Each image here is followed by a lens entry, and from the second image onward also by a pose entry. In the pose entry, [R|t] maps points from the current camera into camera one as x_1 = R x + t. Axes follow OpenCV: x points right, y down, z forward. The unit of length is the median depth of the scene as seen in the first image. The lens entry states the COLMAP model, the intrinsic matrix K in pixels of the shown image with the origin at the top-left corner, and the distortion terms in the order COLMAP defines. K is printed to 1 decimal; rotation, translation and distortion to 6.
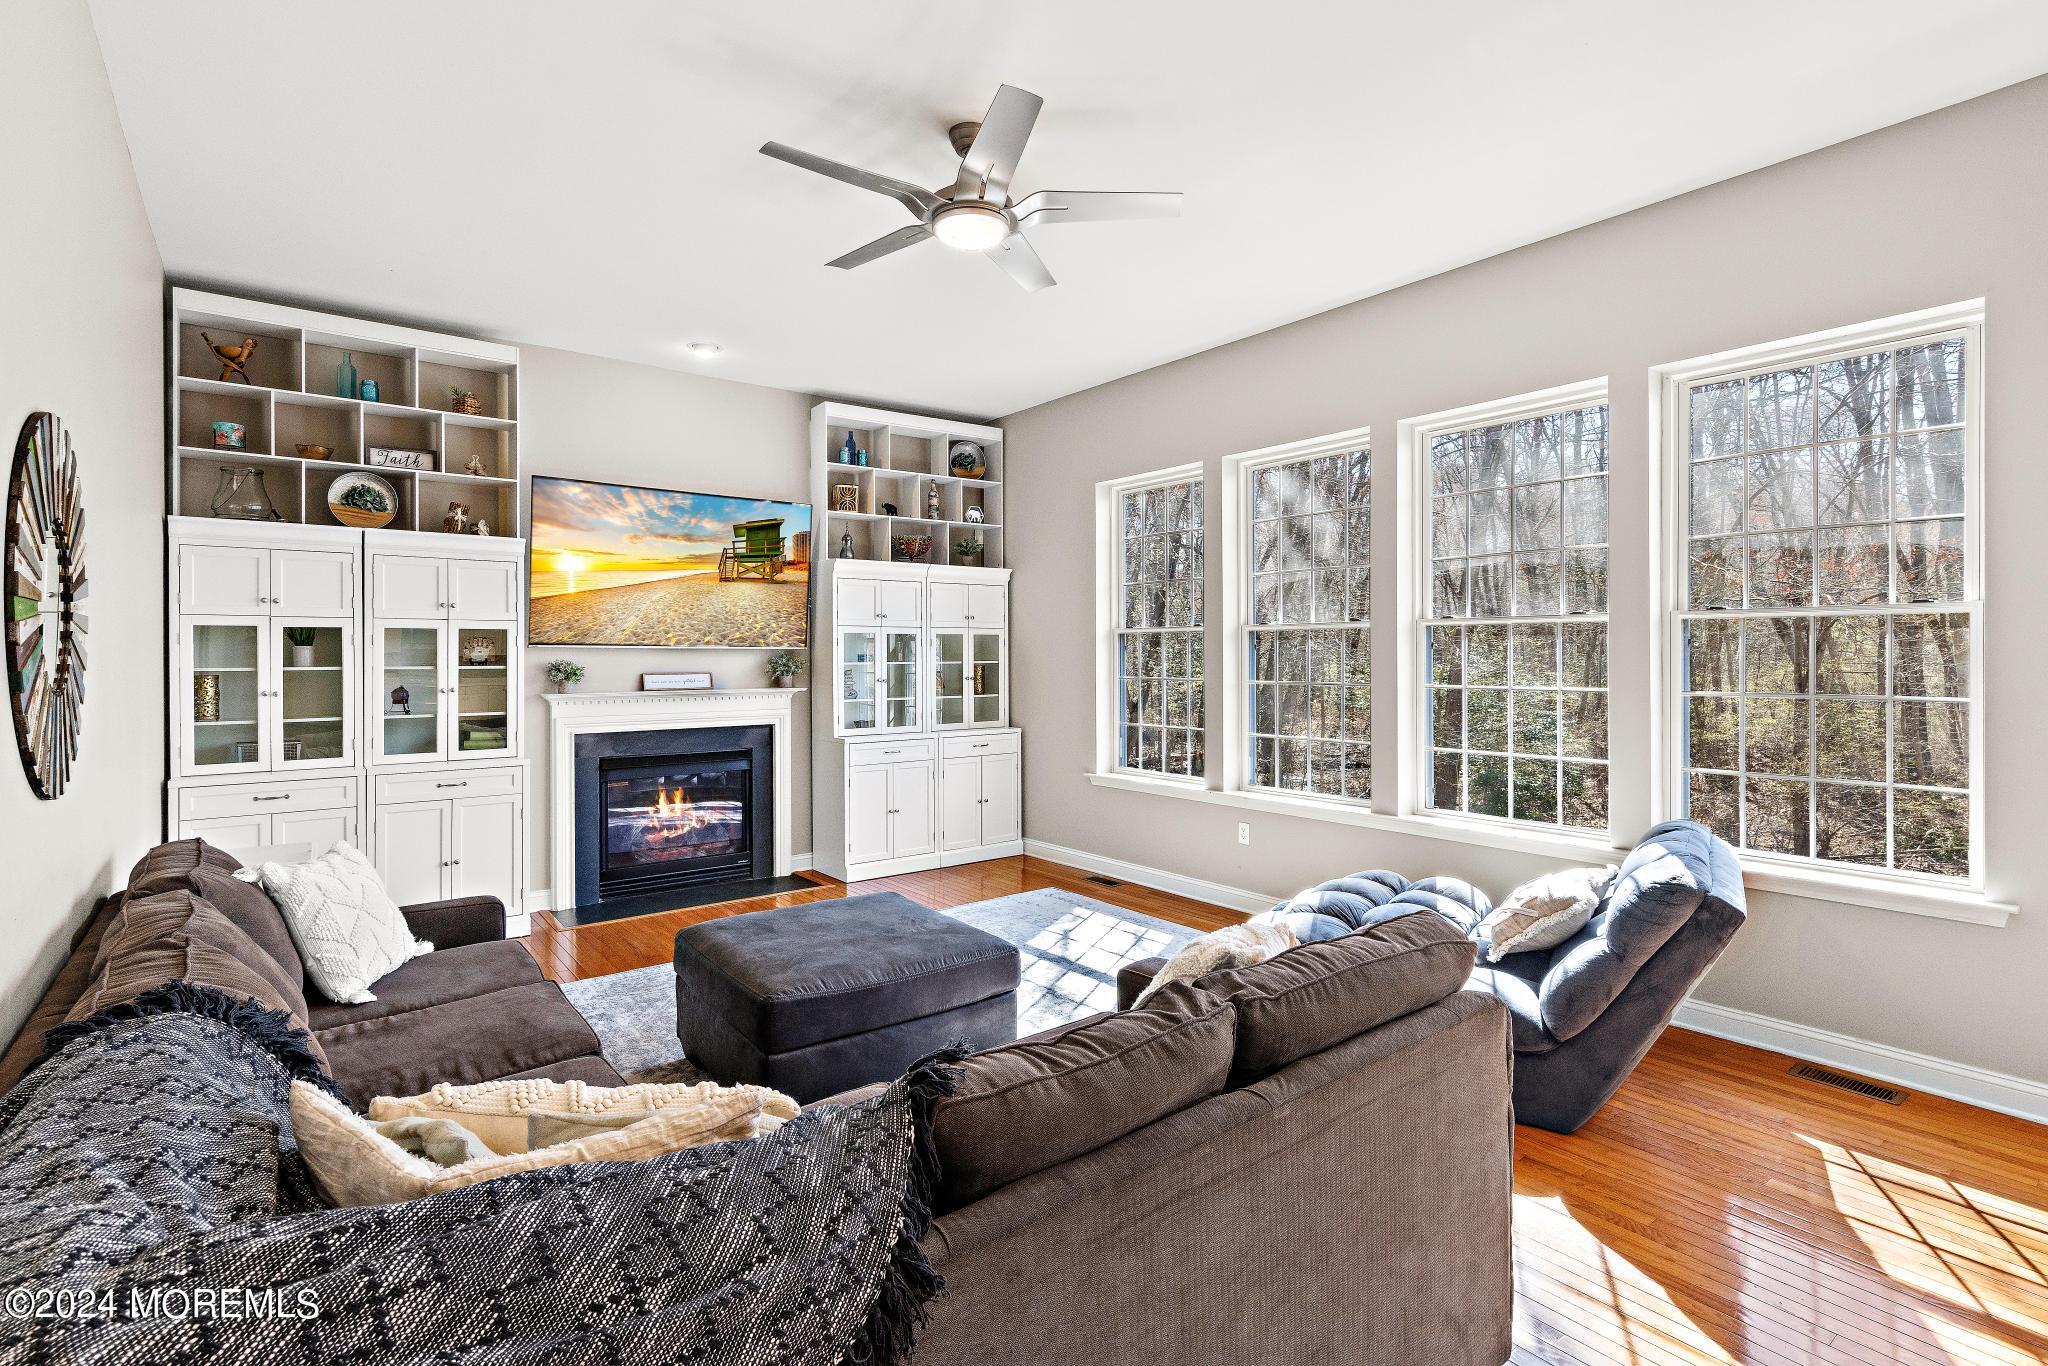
lens RADIAL K [[963.9, 0, 1024.1], [0, 963.9, 656.0], [0, 0, 1]] dist [0.002238, 0.002262]
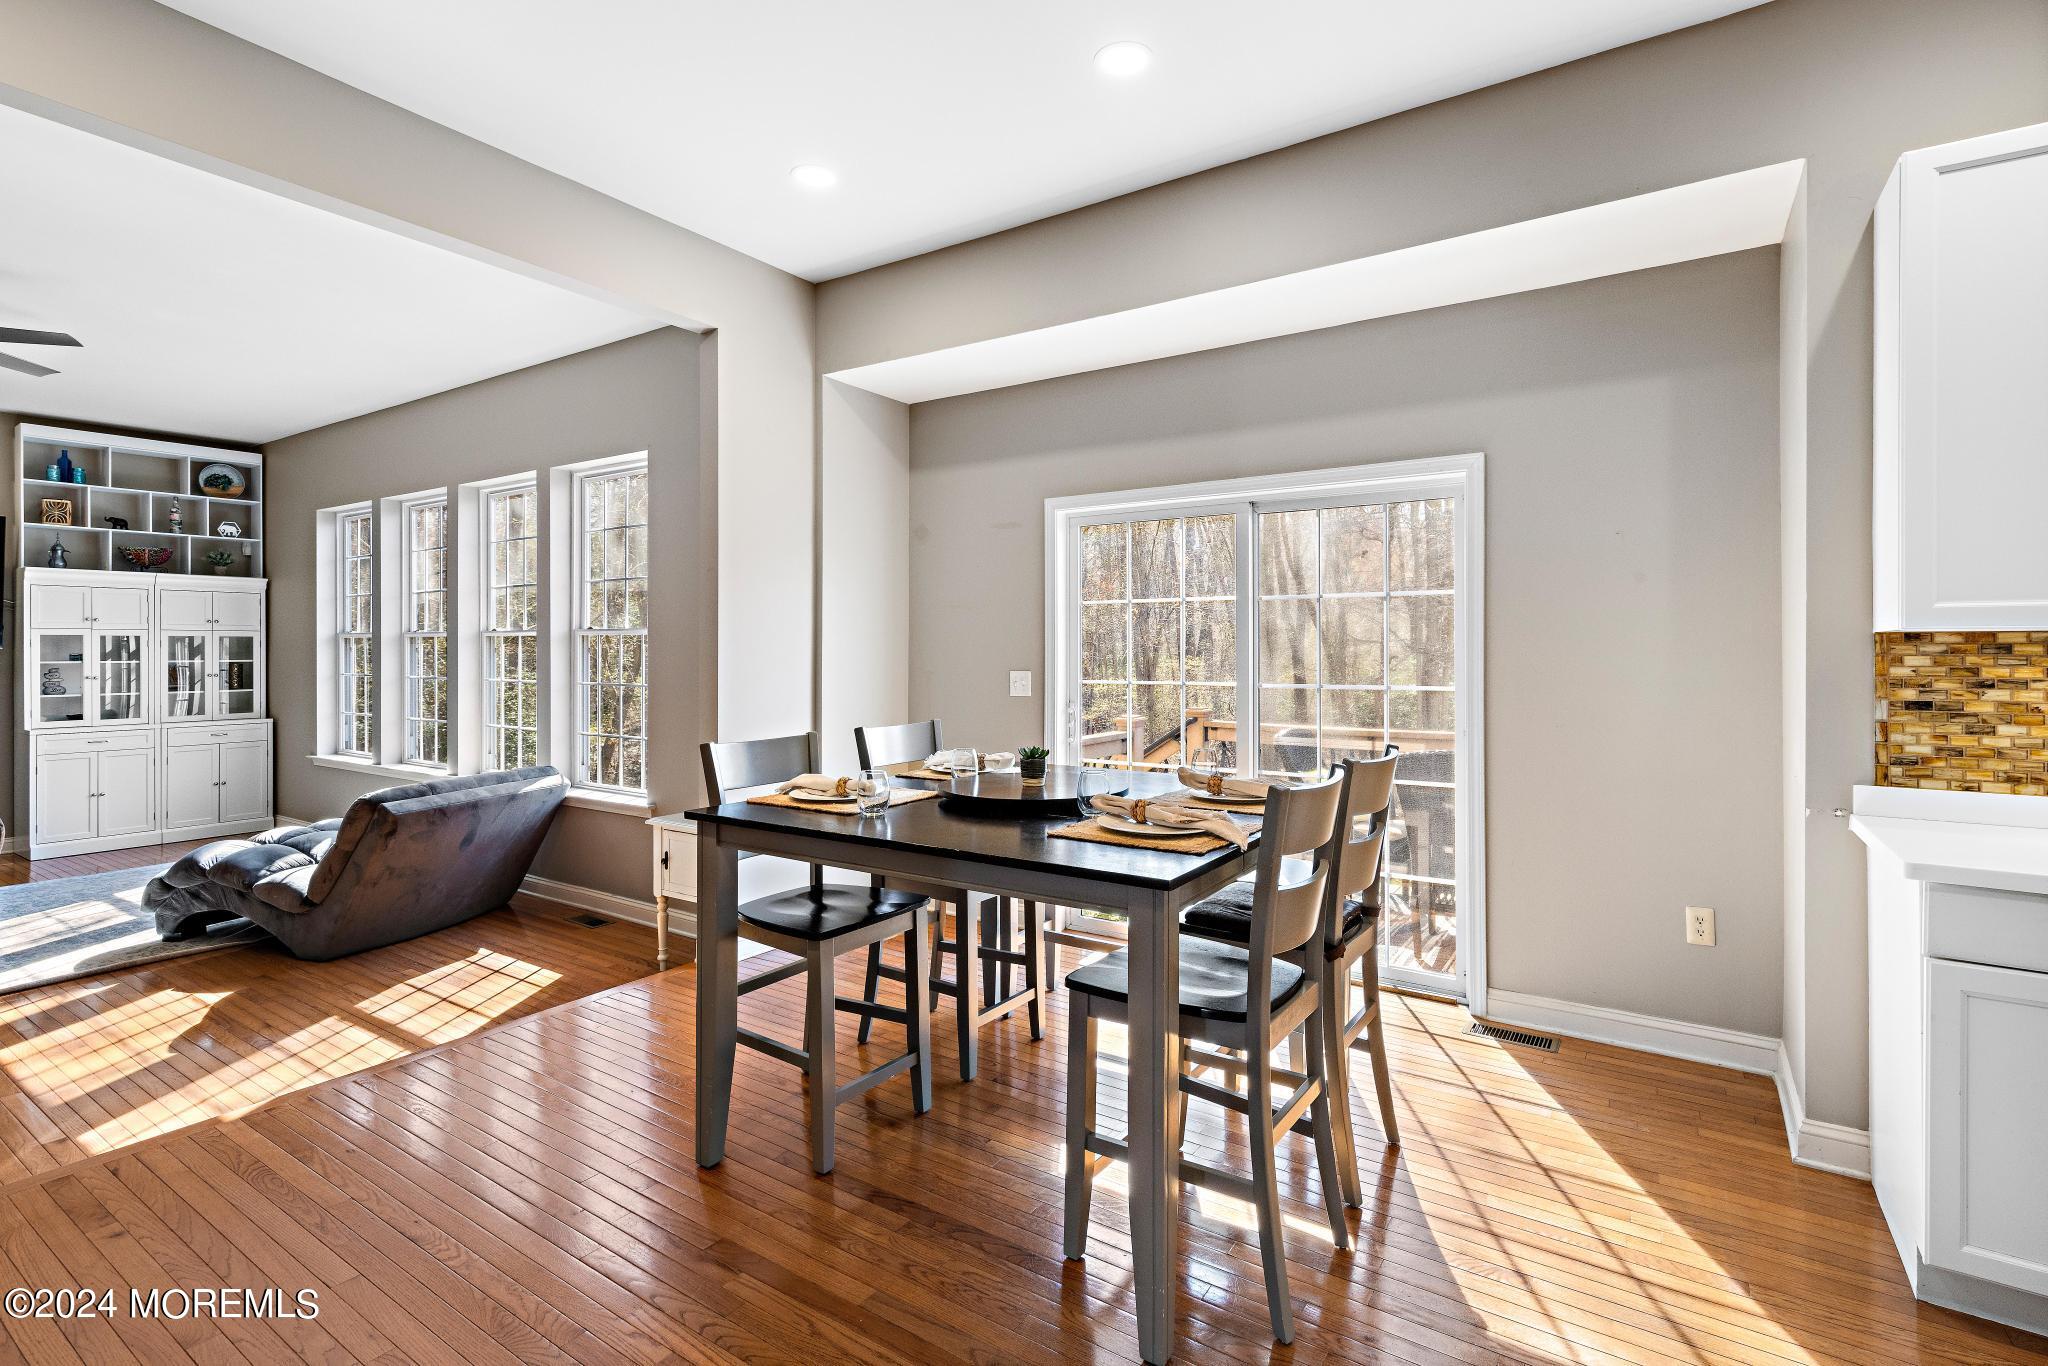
lens RADIAL K [[963.9, 0, 1022.9], [0, 963.9, 649.2], [0, 0, 1]] dist [0.002238, 0.002262]
pose [[0.949150, 0.005226, 0.314782, 0.611072], [-0.004519, 0.999985, -0.002974, -0.010675], [-0.314793, 0.001401, 0.949159, -0.464397]]
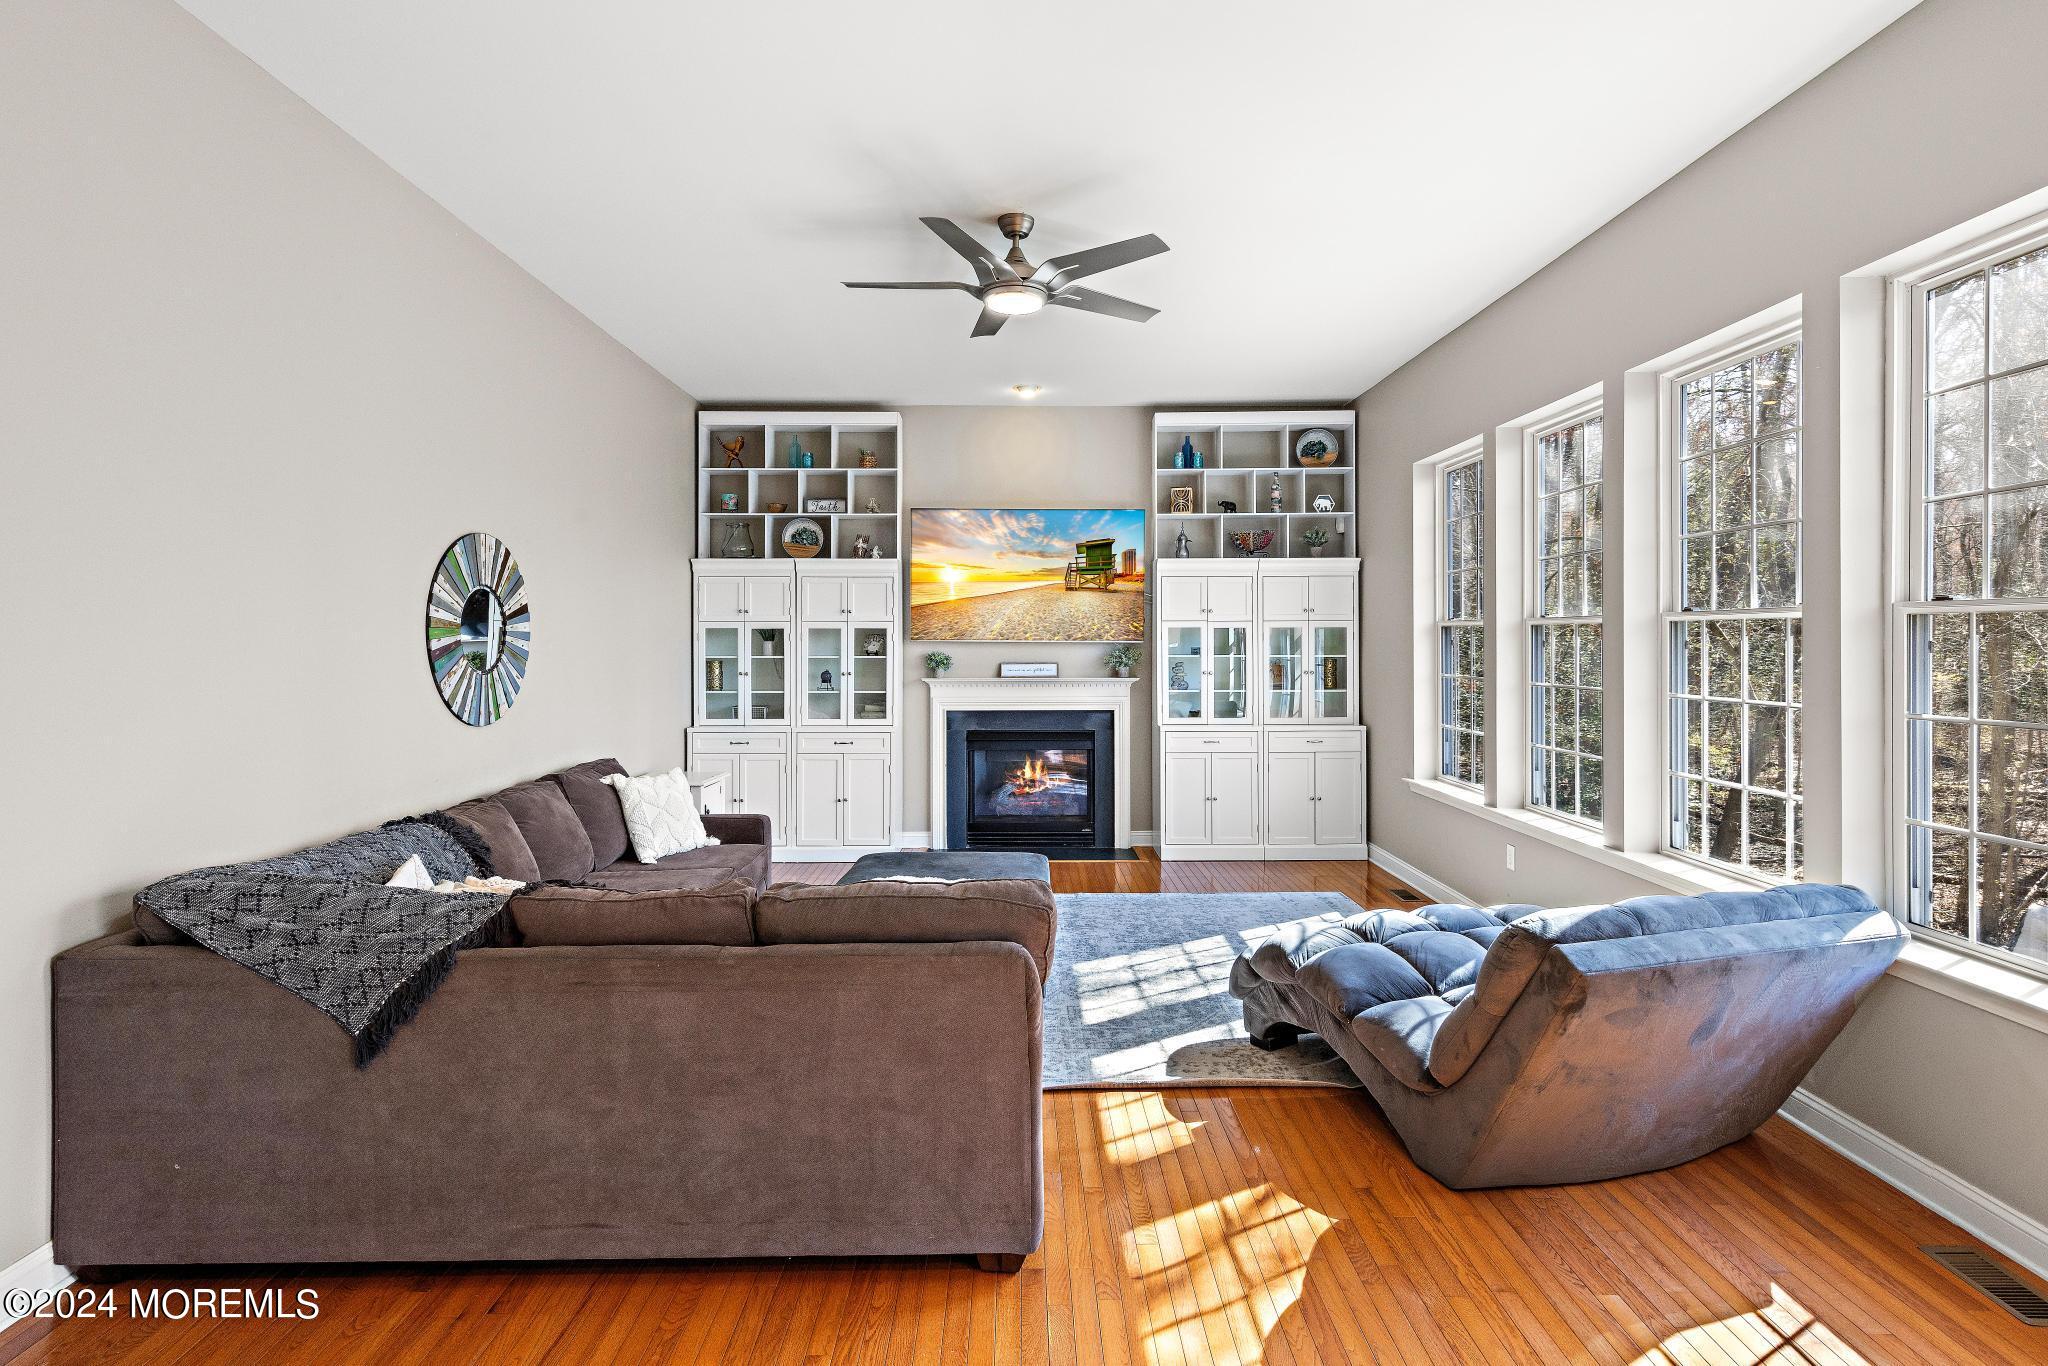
lens RADIAL K [[1034.5, 0, 1032.8], [0, 1034.5, 645.0], [0, 0, 1]] dist [0.007919, 0.000253]
pose [[0.799892, 0.005492, -0.600119, 0.439657], [-0.002377, 0.999979, 0.005983, -0.013183], [0.600139, -0.003359, 0.799888, -0.010531]]
